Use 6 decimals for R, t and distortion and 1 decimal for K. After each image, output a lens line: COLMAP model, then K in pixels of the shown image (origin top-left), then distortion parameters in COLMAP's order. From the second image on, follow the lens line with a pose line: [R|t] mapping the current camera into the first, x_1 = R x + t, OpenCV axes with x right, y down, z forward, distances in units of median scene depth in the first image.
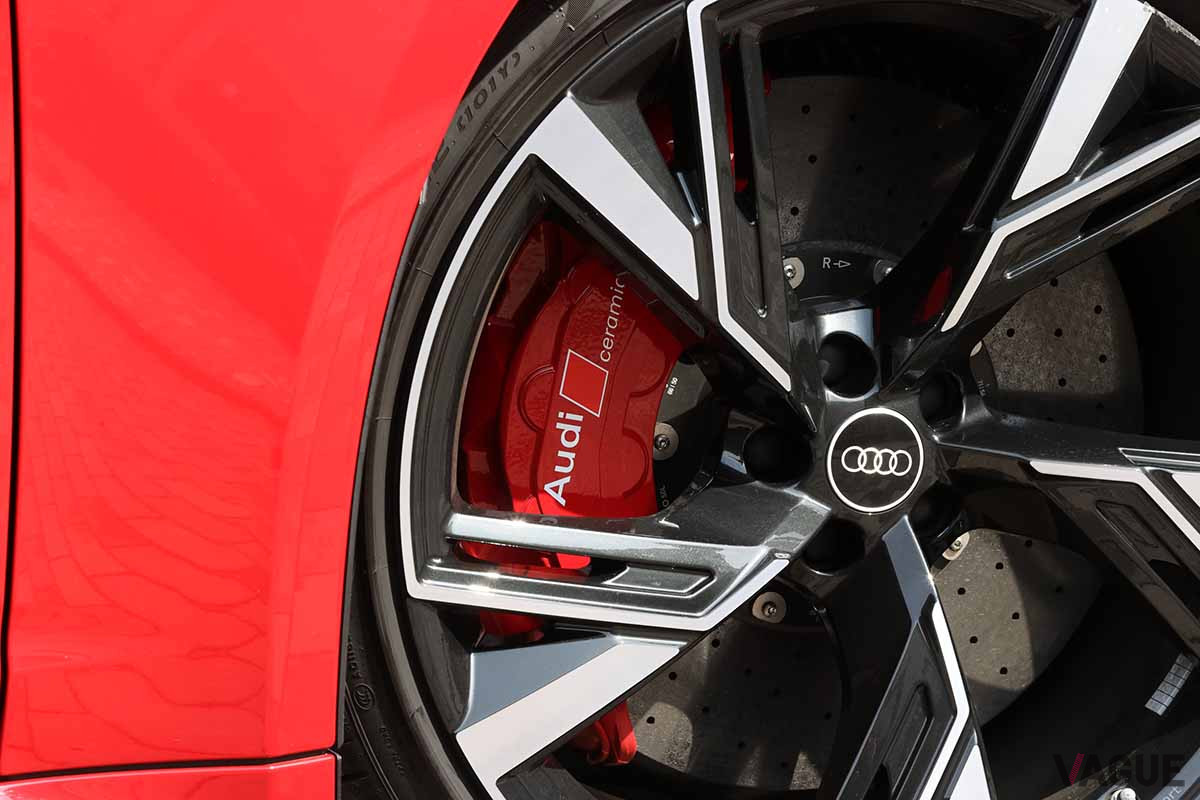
lens RADIAL K [[2875.2, 0, 600.0], [0, 2875.2, 400.0], [0, 0, 1]] dist [-0.196225, -0.454641]
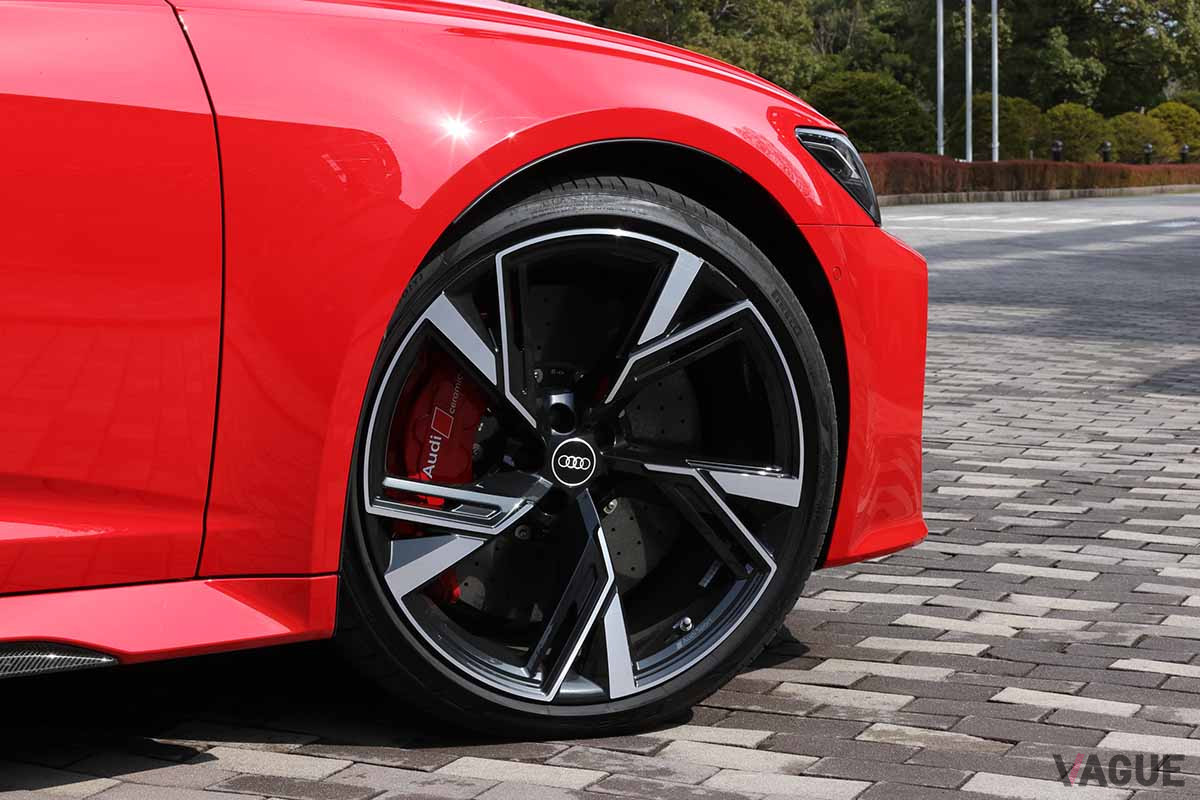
lens RADIAL K [[2417.4, 0, 600.0], [0, 2417.4, 400.0], [0, 0, 1]] dist [-0.006898, -0.003672]
pose [[0.994228, 0.027411, 0.103728, -0.077517], [-0.022404, 0.998541, -0.049137, 0.064656], [-0.104923, 0.046530, 0.993391, -0.846277]]
